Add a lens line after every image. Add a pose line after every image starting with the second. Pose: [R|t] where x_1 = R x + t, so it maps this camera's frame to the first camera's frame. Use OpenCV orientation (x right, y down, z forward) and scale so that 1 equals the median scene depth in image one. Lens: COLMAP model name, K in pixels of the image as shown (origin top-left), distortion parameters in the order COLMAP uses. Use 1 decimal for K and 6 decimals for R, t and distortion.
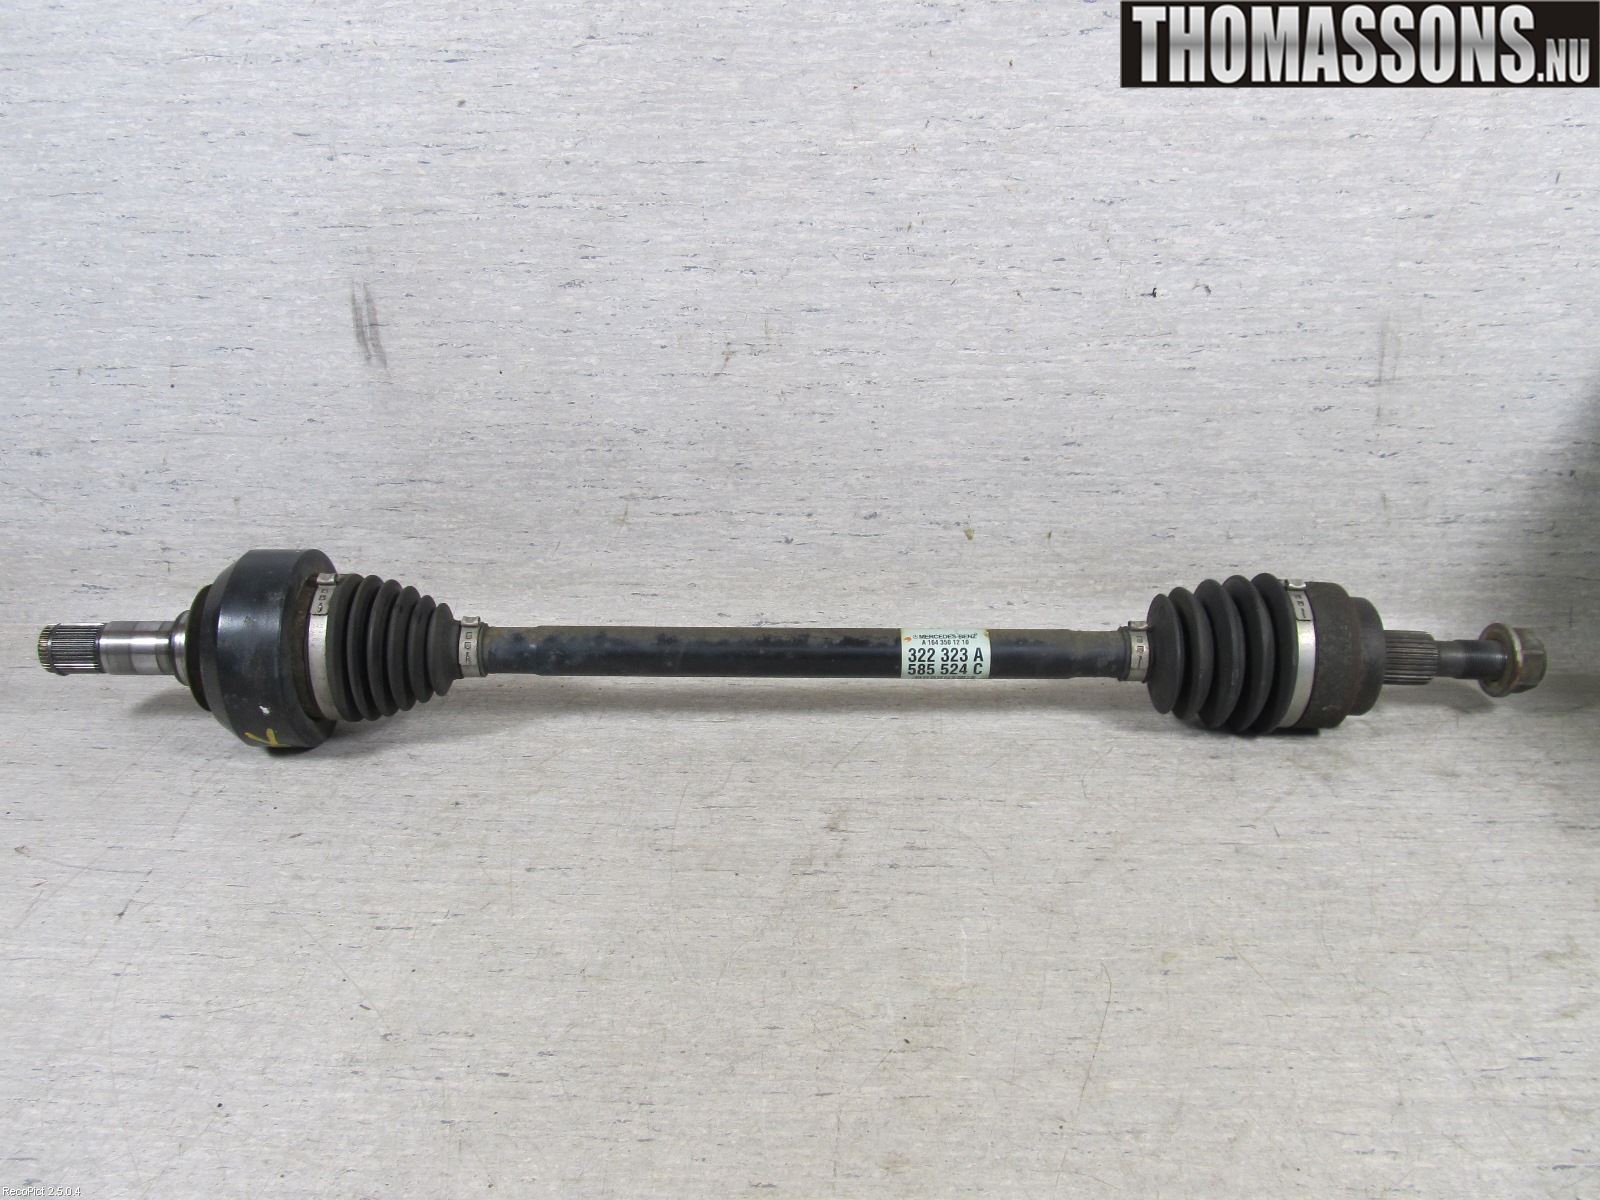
lens RADIAL K [[1324.6, 0, 799.5], [0, 1324.6, 599.5], [0, 0, 1]] dist [-0.052458, 0.010766]
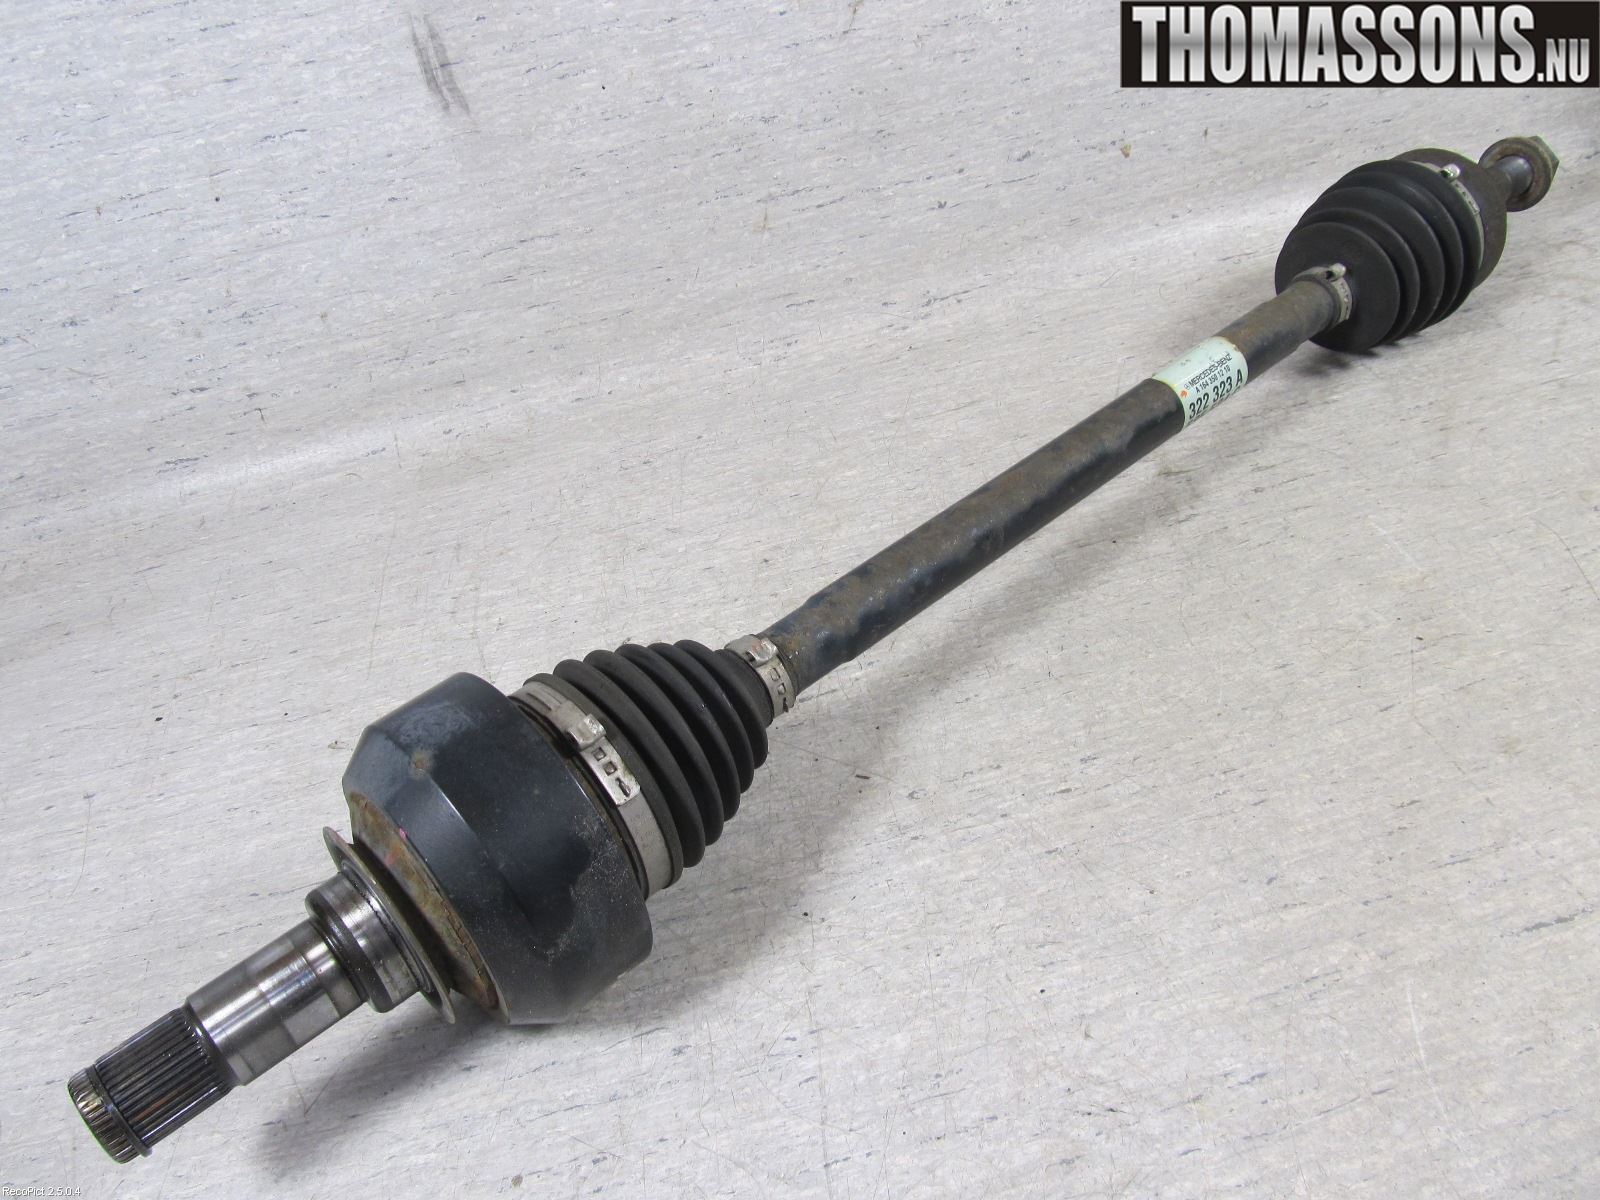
lens RADIAL K [[1324.6, 0, 799.5], [0, 1324.6, 593.1], [0, 0, 1]] dist [-0.052458, 0.010766]
pose [[0.954466, -0.277499, 0.109491, -0.286526], [0.248926, 0.943125, 0.220343, -0.017192], [-0.164409, -0.183055, 0.969258, 0.083944]]
